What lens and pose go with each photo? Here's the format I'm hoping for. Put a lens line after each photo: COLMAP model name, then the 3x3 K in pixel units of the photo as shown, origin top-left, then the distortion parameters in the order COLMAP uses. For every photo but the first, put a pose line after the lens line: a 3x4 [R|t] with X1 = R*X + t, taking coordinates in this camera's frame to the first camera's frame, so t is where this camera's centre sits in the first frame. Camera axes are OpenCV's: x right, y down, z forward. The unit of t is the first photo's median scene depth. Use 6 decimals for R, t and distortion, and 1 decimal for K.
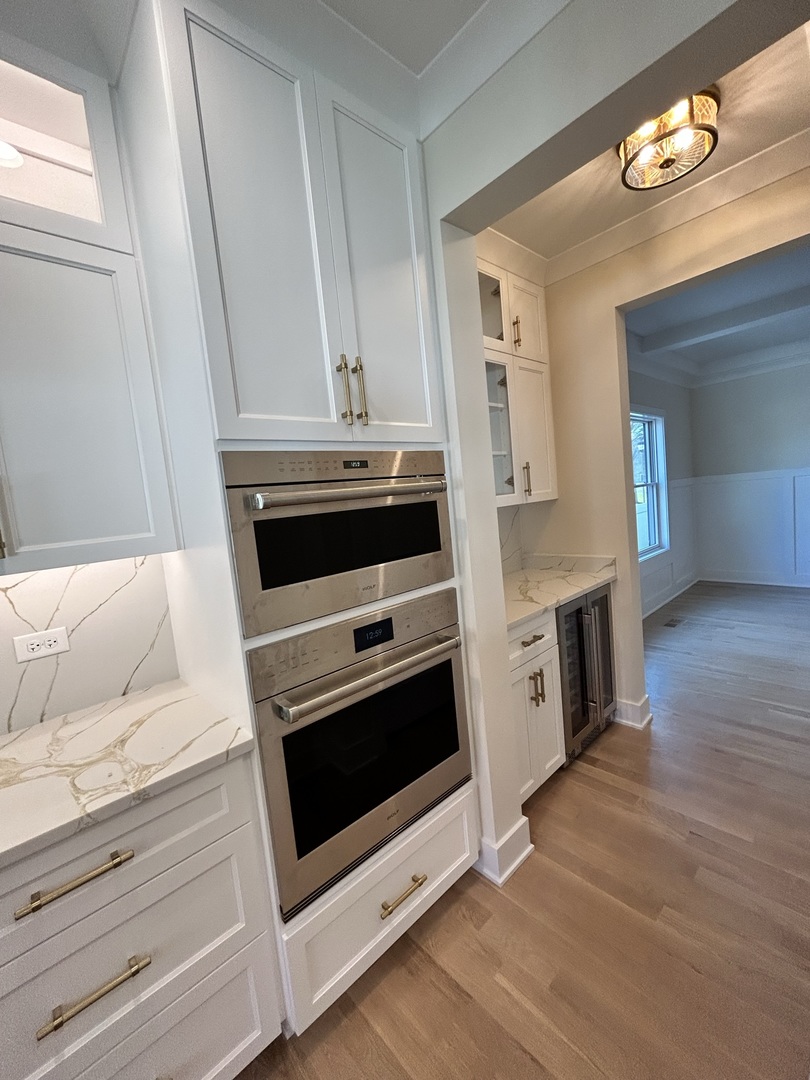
lens RADIAL K [[439.7, 0, 405.0], [0, 439.7, 540.0], [0, 0, 1]] dist [-0.000057, -0.000277]
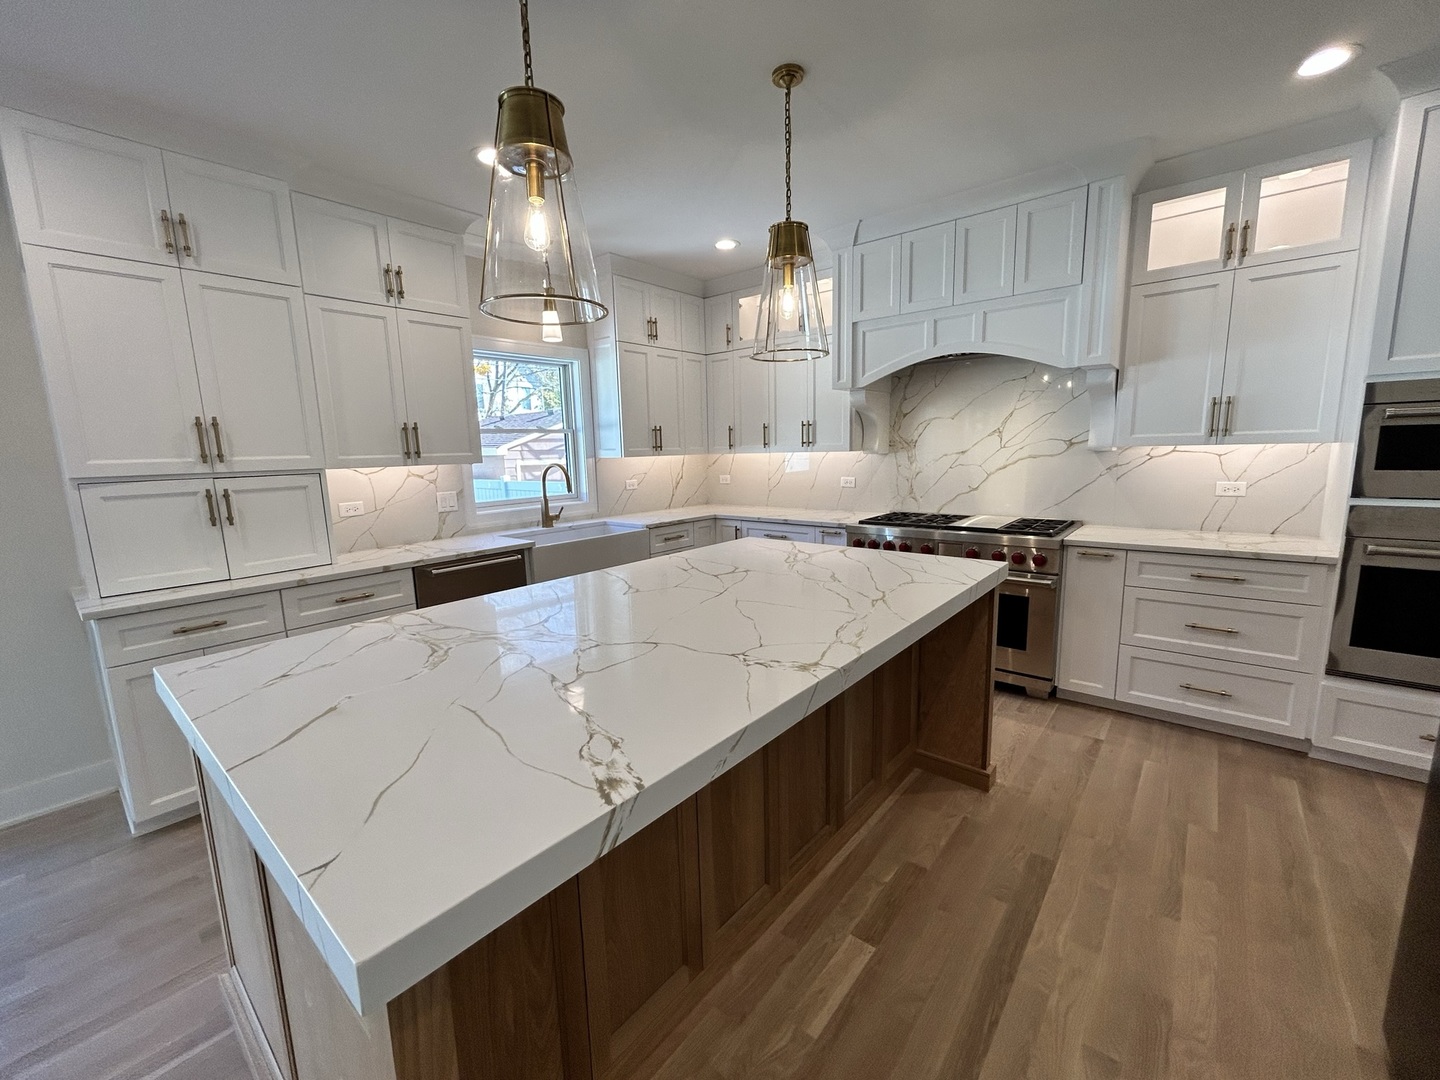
lens RADIAL K [[586.2, 0, 719.0], [0, 586.2, 538.2], [0, 0, 1]] dist [-0.000057, -0.000277]
pose [[0.132853, 0.246949, -0.959878, 1.391134], [-0.080246, 0.967964, 0.237922, 0.036602], [0.987882, 0.045418, 0.148413, -1.577072]]
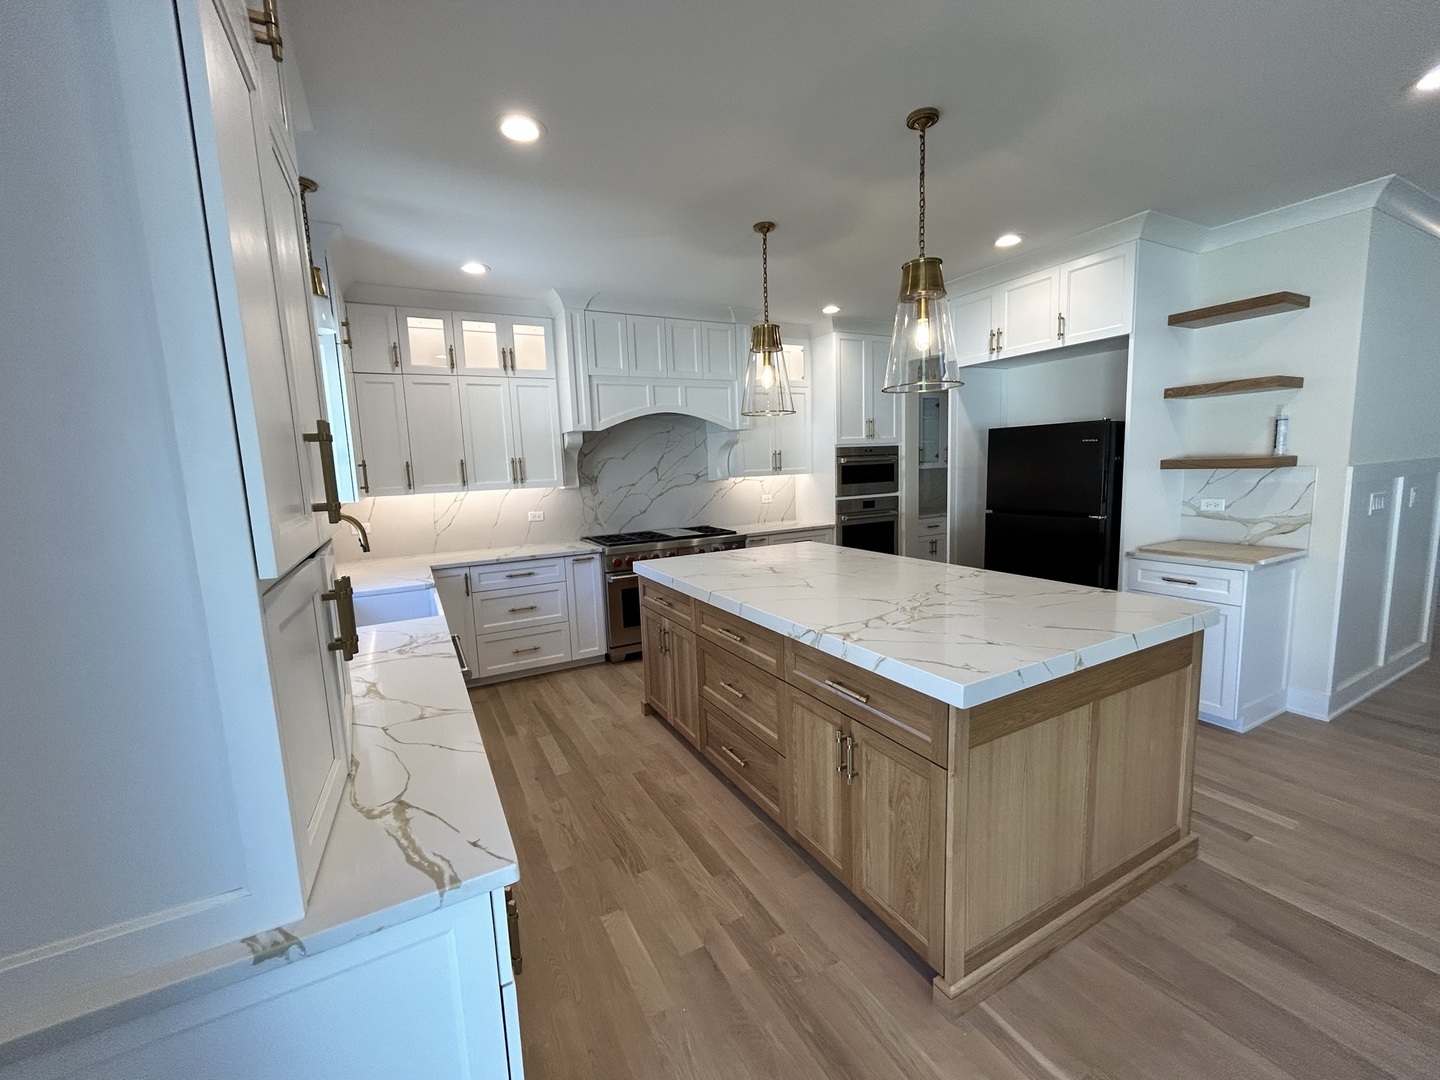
lens RADIAL K [[579.9, 0, 718.0], [0, 579.9, 539.0], [0, 0, 1]] dist [-0.000842, -0.000089]
pose [[0.967398, 0.092439, -0.235787, -0.132628], [-0.080364, 0.994938, 0.060340, 0.347431], [0.240171, -0.039424, 0.969930, -3.859678]]
